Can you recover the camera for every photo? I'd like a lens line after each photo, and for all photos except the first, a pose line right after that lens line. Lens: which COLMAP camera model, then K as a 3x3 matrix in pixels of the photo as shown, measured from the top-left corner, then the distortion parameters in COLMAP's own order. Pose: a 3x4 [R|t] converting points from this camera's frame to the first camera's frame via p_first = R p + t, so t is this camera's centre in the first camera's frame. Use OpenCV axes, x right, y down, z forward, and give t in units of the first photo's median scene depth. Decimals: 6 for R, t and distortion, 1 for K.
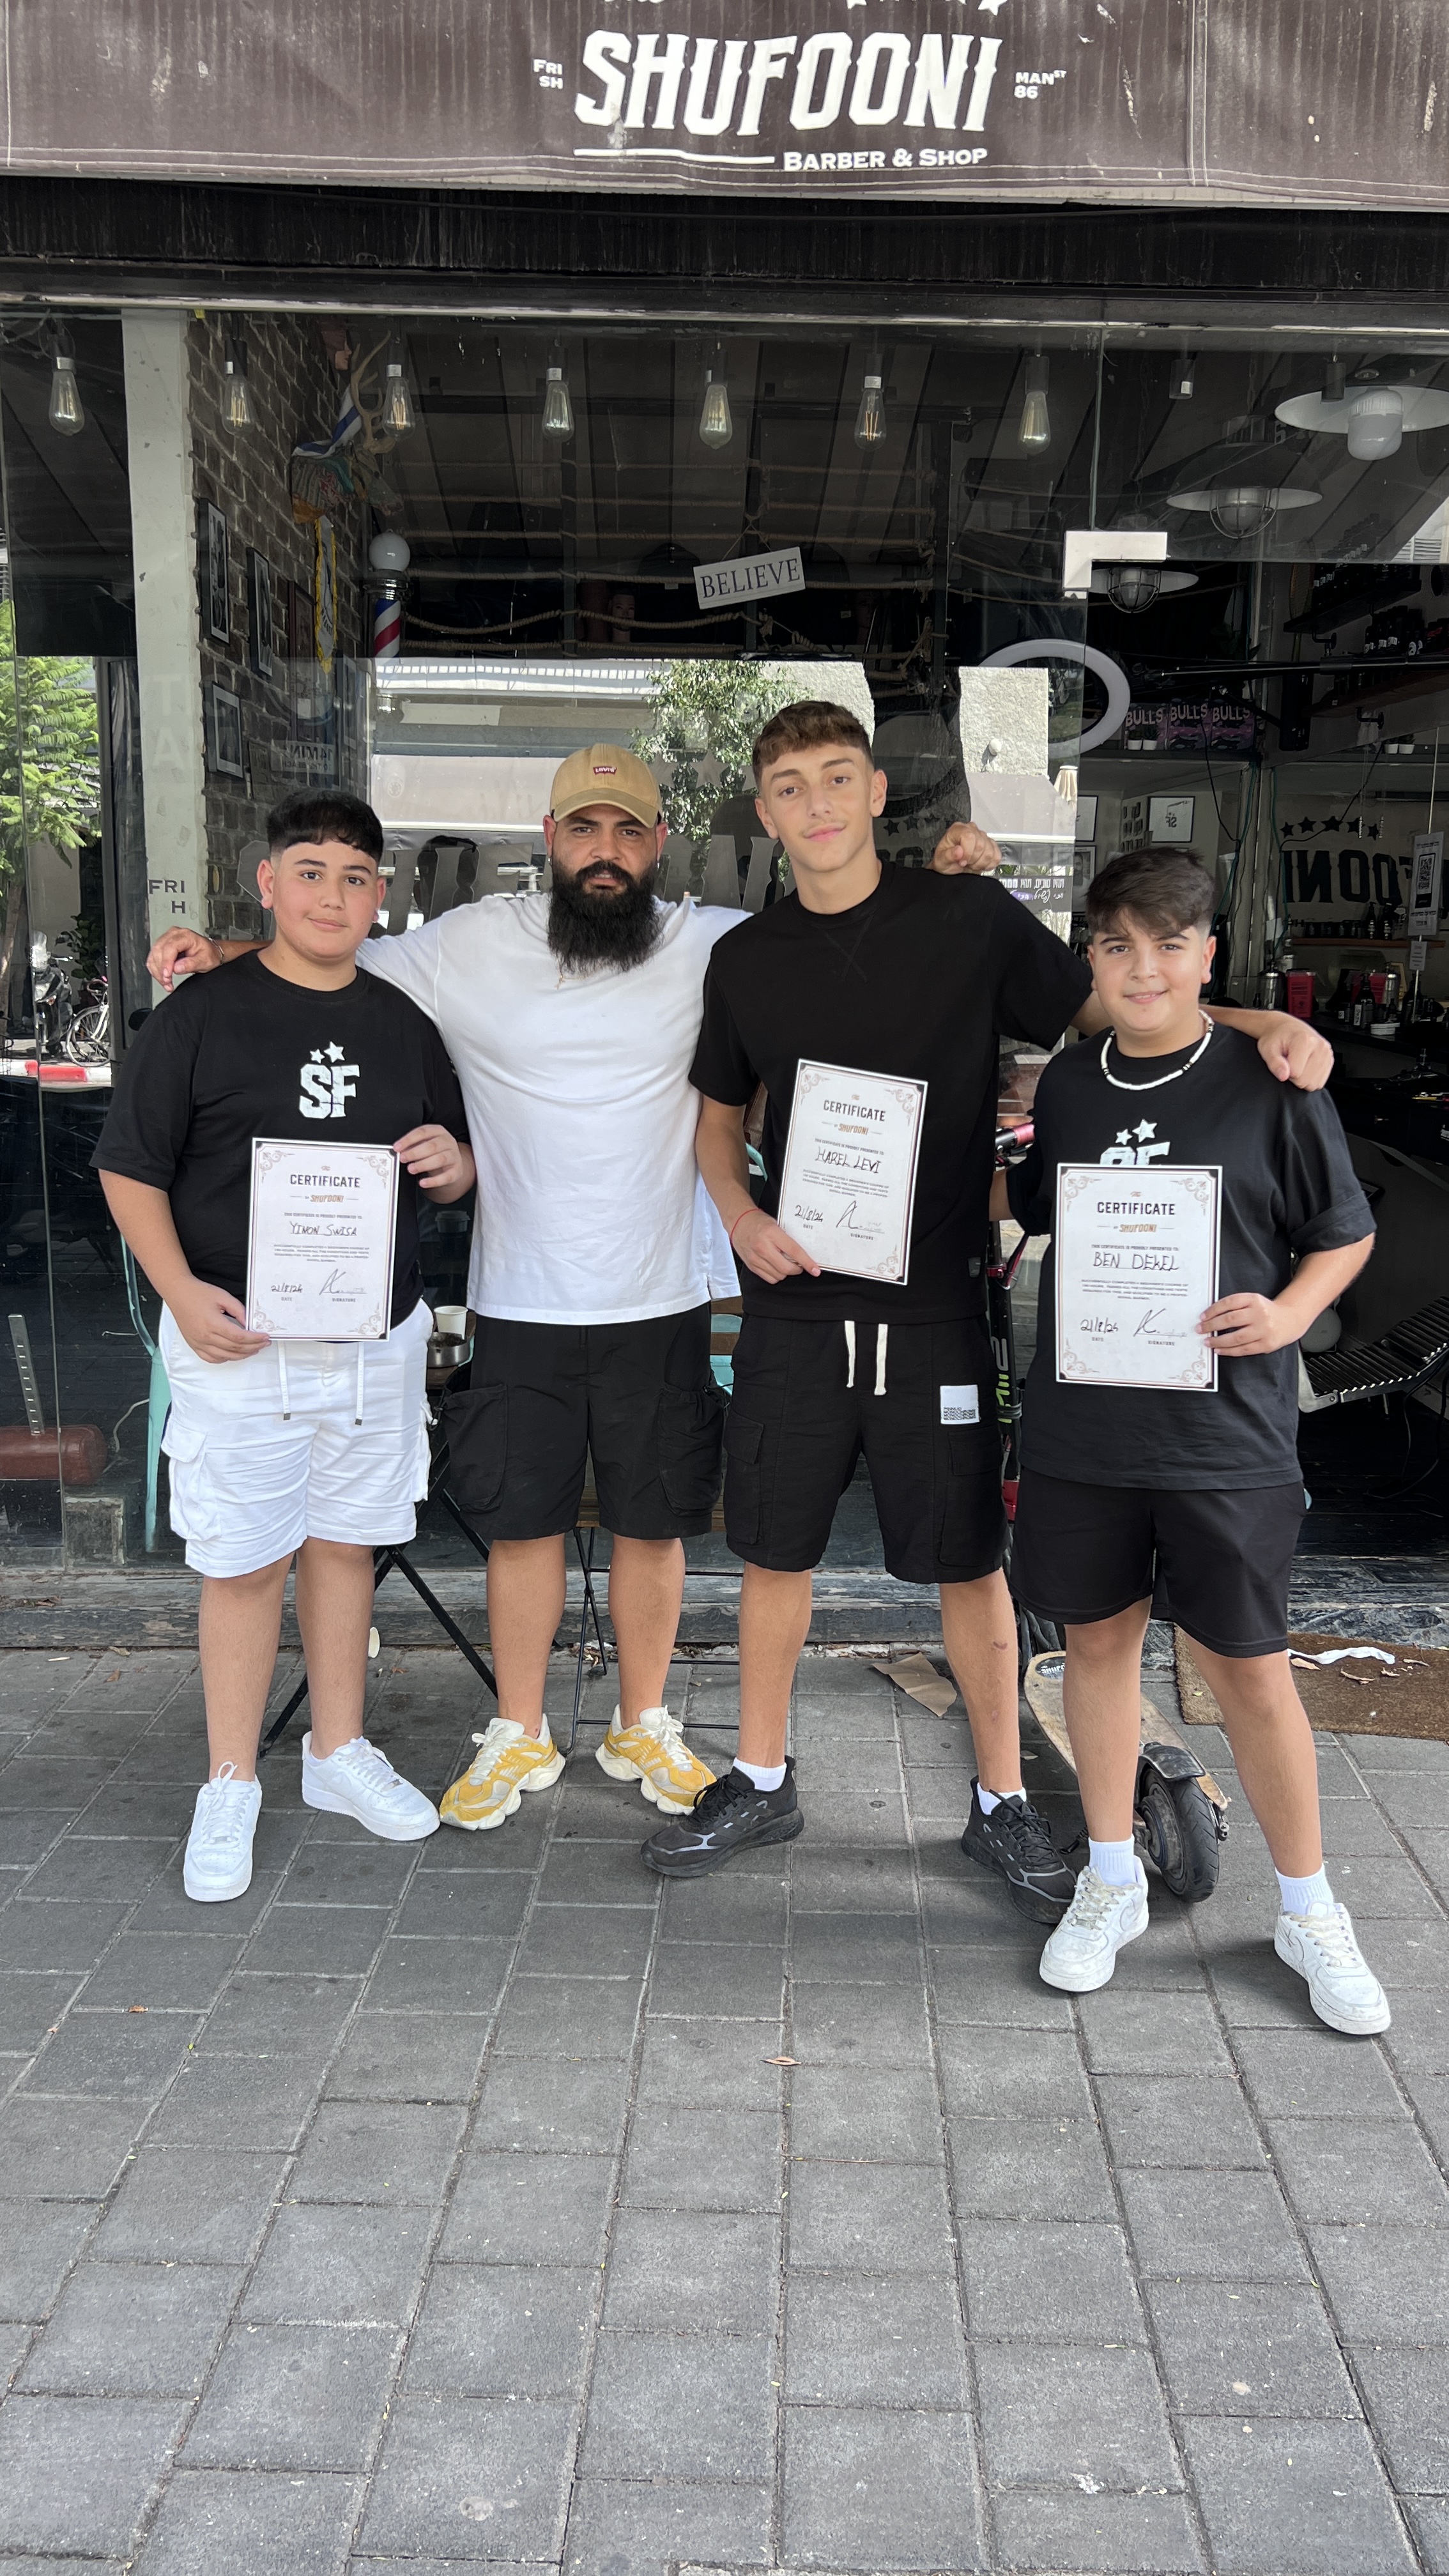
lens RADIAL K [[1902.8, 0, 677.3], [0, 1902.8, 1338.6], [0, 0, 1]] dist [0.024536, -0.020612]
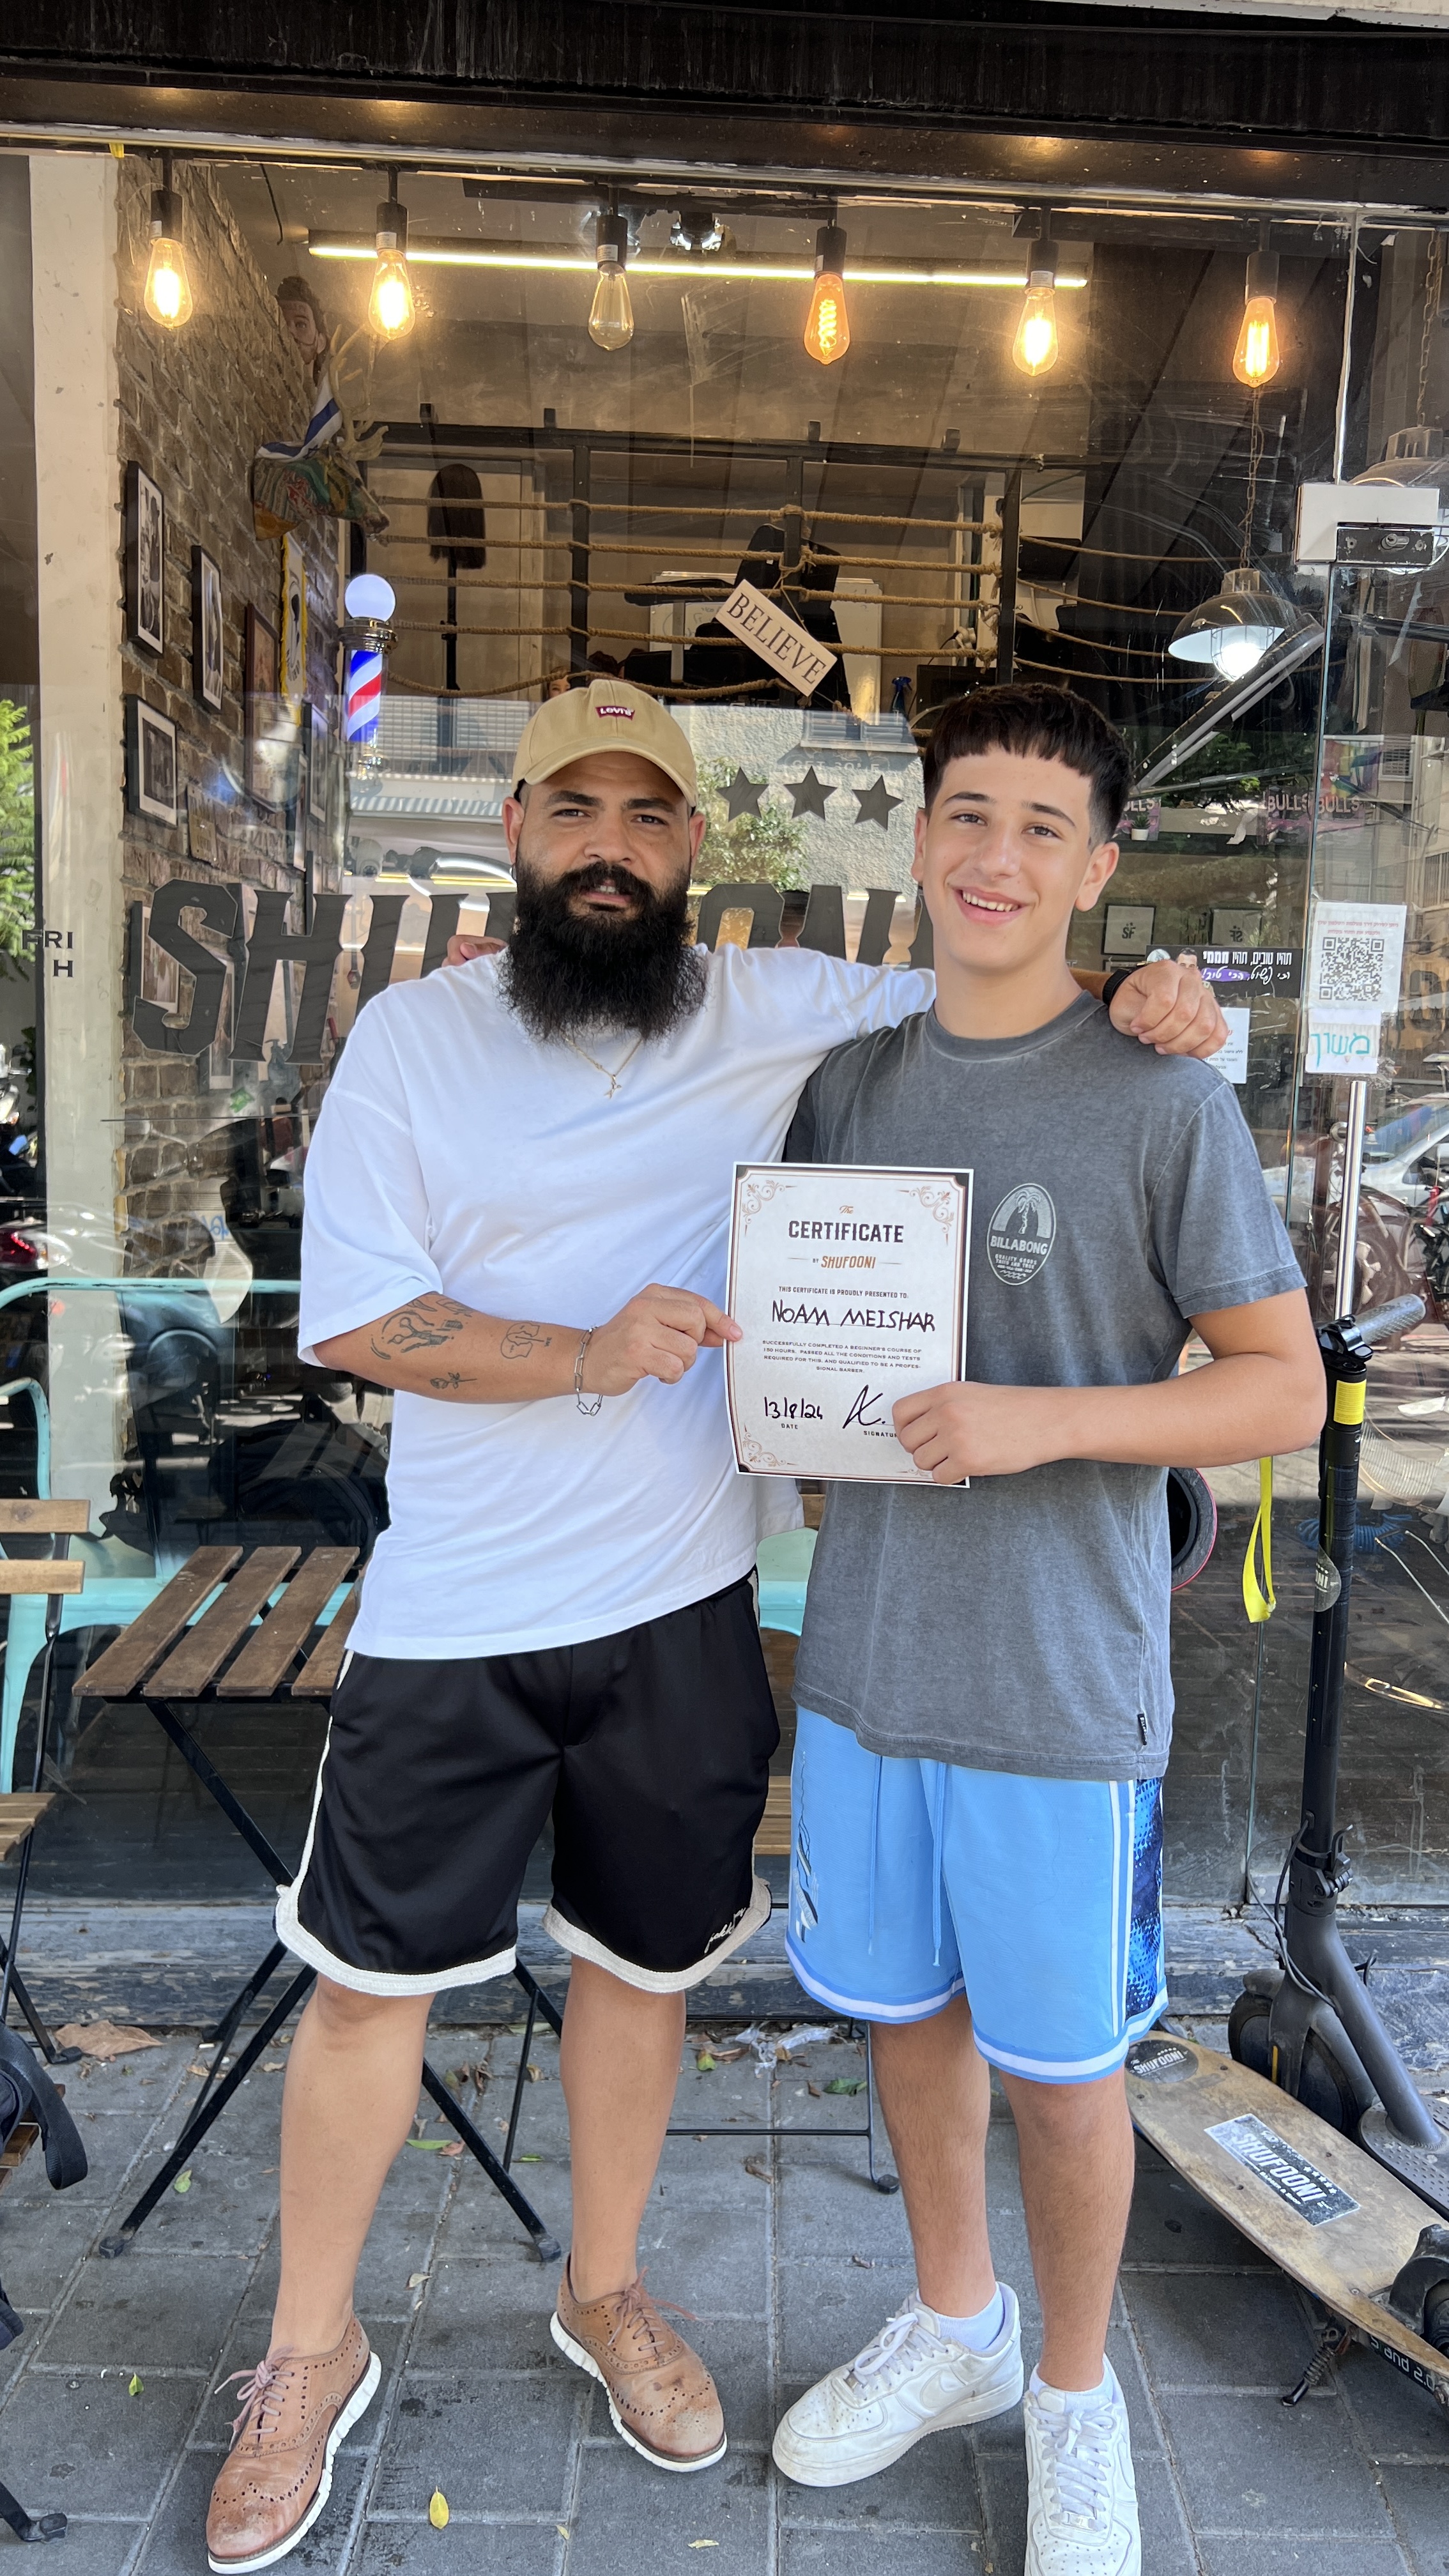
lens RADIAL K [[1902.8, 0, 694.2], [0, 1902.8, 1335.2], [0, 0, 1]] dist [0.024536, -0.020612]
pose [[0.999534, 0.012253, 0.027961, -0.046207], [-0.010201, 0.997325, -0.072377, -0.041533], [-0.028773, 0.072058, 0.996985, 0.298641]]
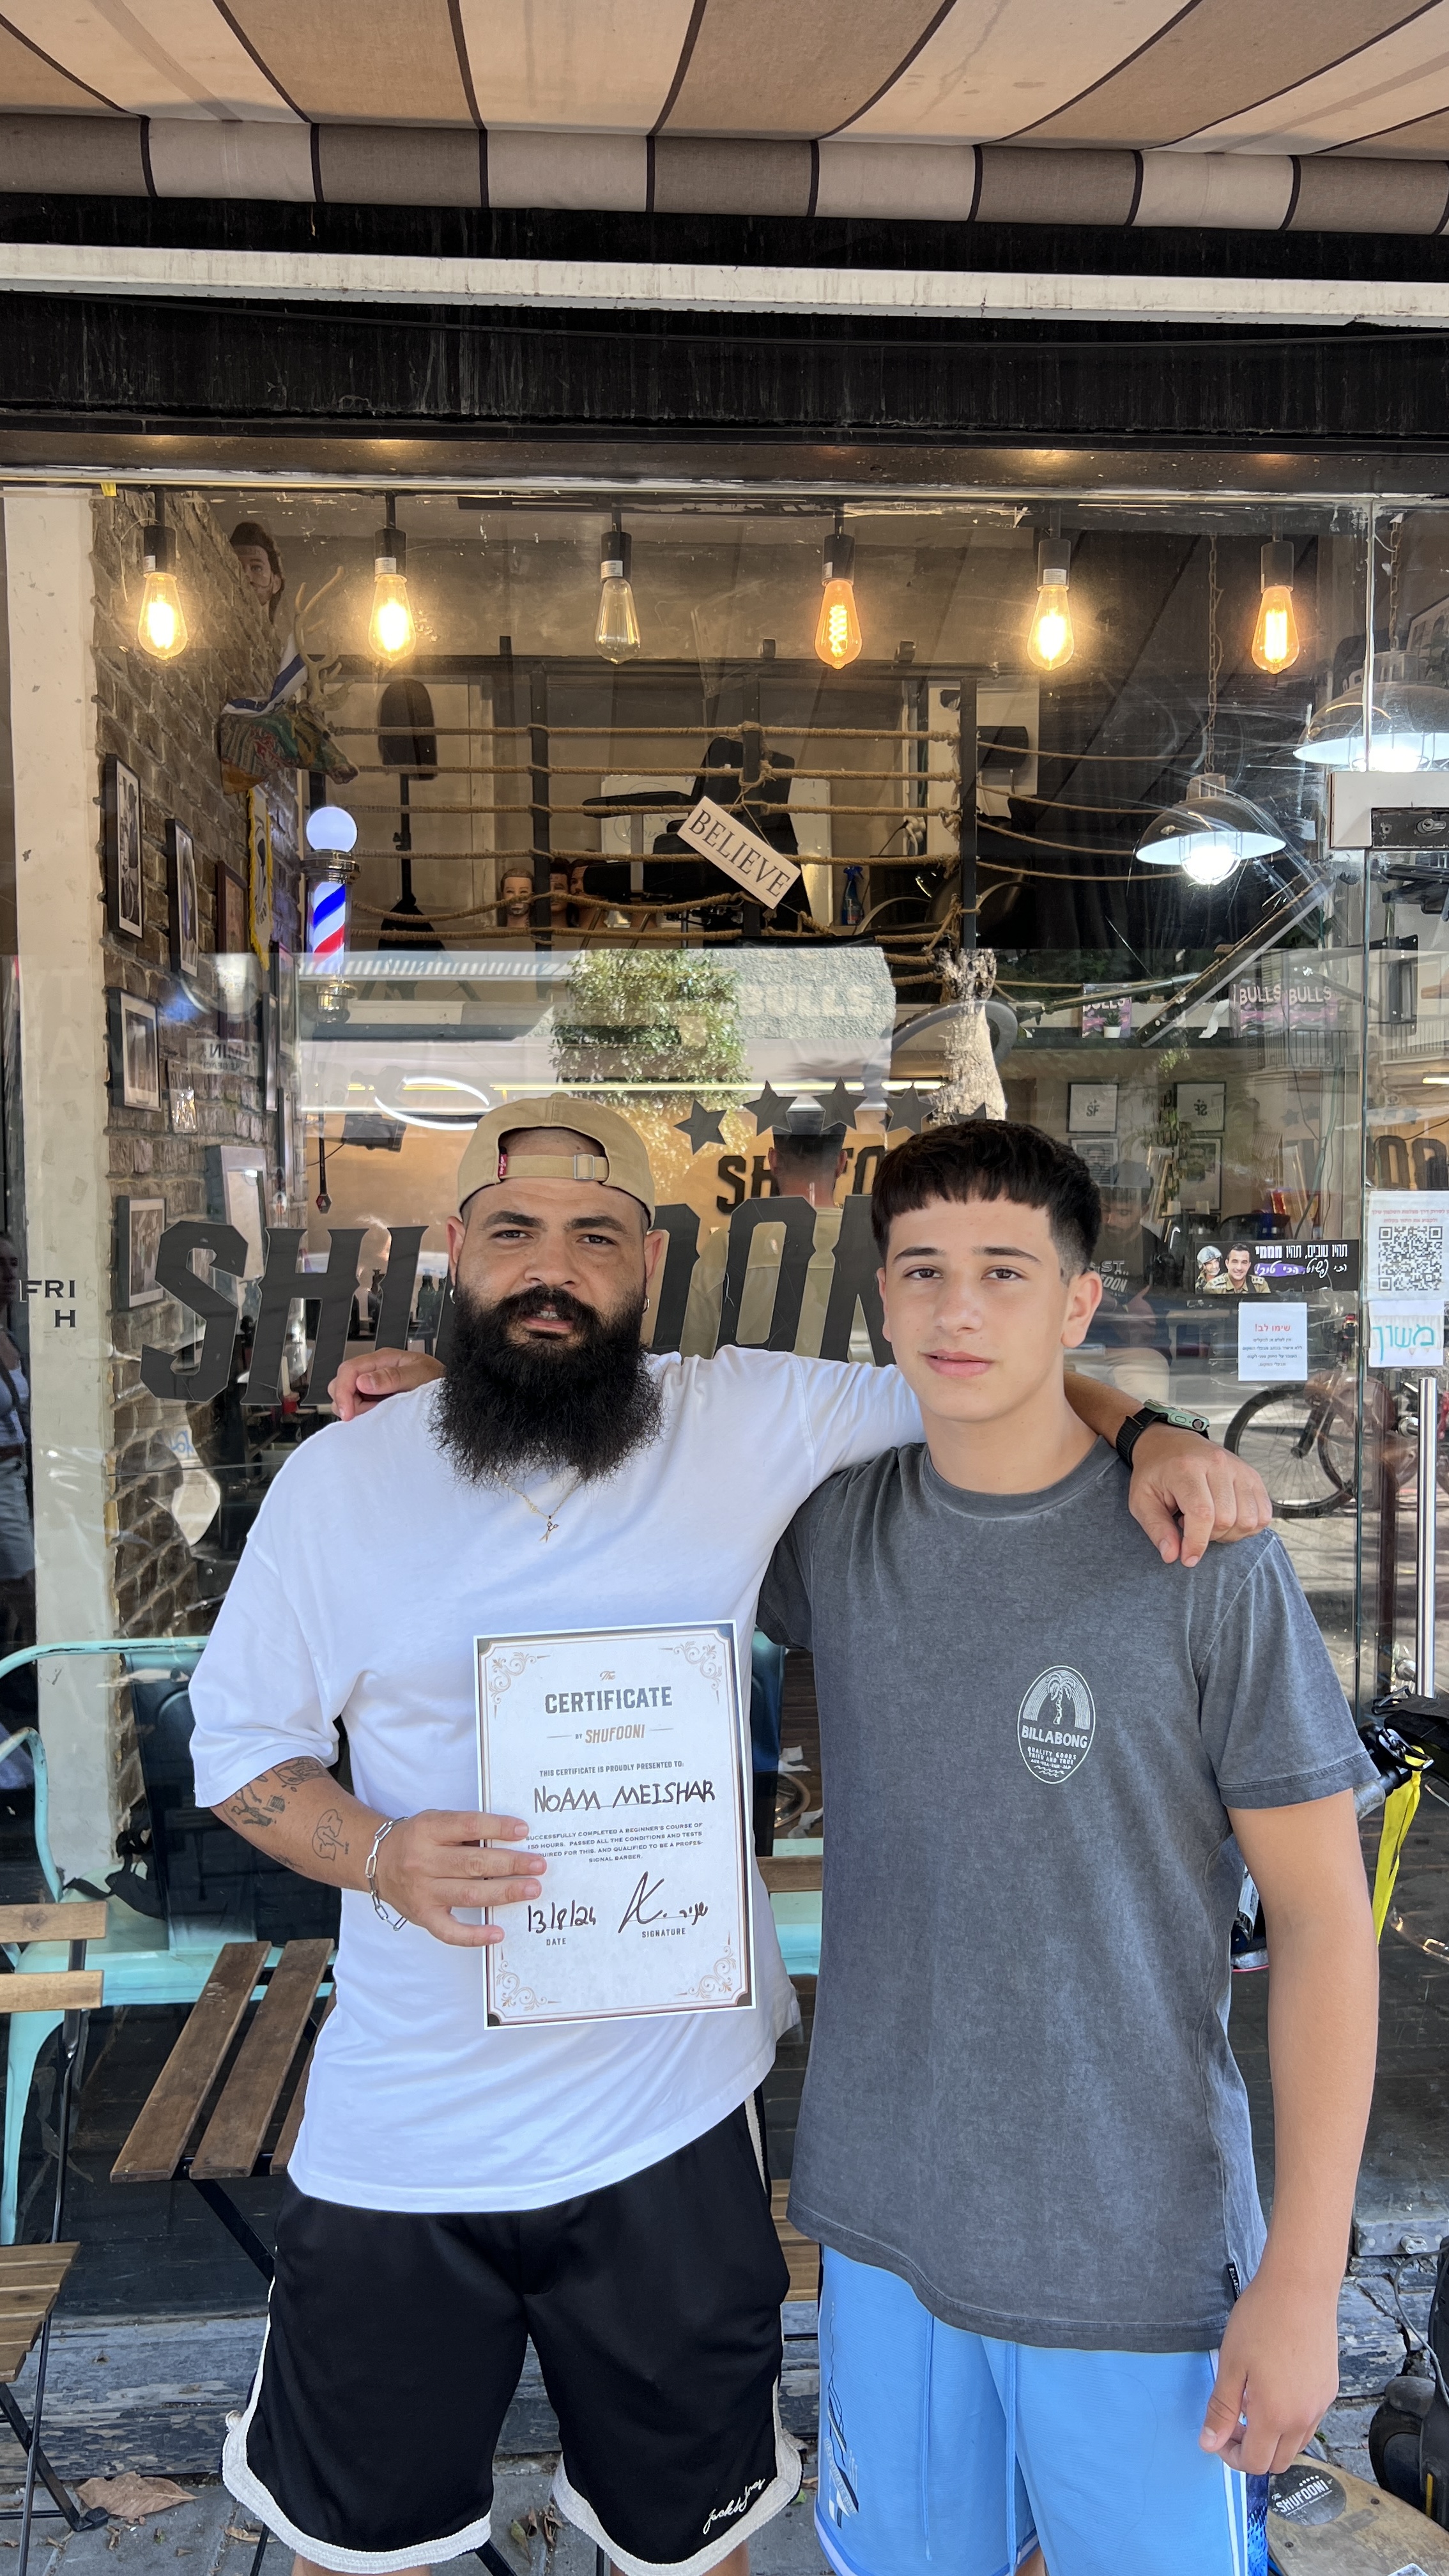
lens RADIAL K [[1902.8, 0, 649.8], [0, 1902.8, 1333.8], [0, 0, 1]] dist [0.024536, -0.020612]
pose [[0.998999, -0.023412, 0.038111, -0.082806], [0.028399, 0.990290, -0.136087, -0.124784], [-0.034555, 0.137033, 0.989964, 0.331663]]
